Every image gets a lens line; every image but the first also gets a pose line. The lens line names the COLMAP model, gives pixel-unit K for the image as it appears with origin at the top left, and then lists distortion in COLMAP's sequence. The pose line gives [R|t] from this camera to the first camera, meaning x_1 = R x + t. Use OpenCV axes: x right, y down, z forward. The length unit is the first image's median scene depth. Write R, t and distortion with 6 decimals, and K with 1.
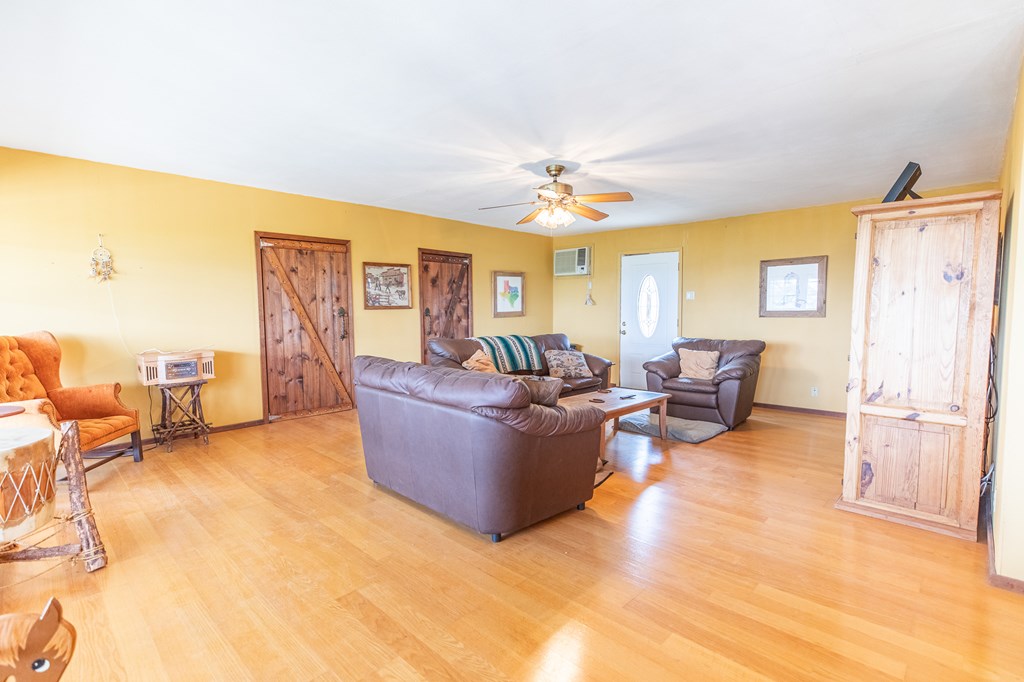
lens RADIAL K [[475.4, 0, 512.0], [0, 475.4, 341.0], [0, 0, 1]] dist [0.001473, -0.000006]
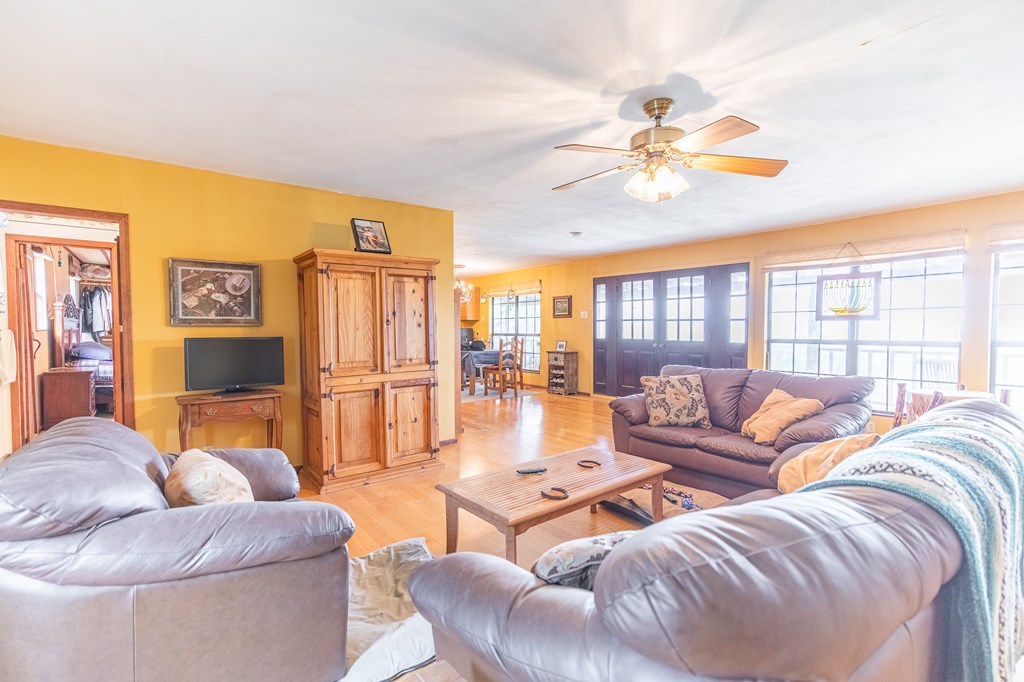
lens RADIAL K [[475.4, 0, 512.0], [0, 475.4, 341.0], [0, 0, 1]] dist [0.001473, -0.000006]
pose [[-0.989463, 0.001415, 0.144782, 0.143236], [0.014613, 0.995822, 0.090136, -0.081926], [-0.144049, 0.091302, -0.985350, 1.247940]]
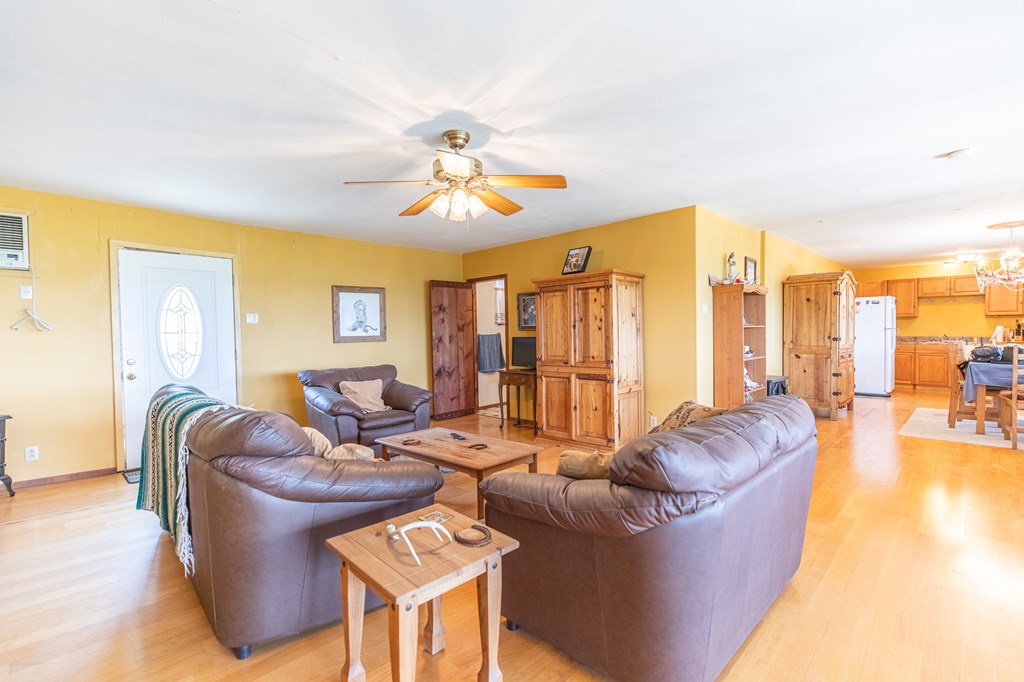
lens RADIAL K [[457.4, 0, 500.6], [0, 457.4, 339.6], [0, 0, 1]] dist [0.000523, 0.000090]
pose [[0.022477, -0.016528, 0.999611, -0.442425], [0.079201, 0.996750, 0.014699, -0.048287], [-0.996605, 0.078840, 0.023713, 0.697677]]
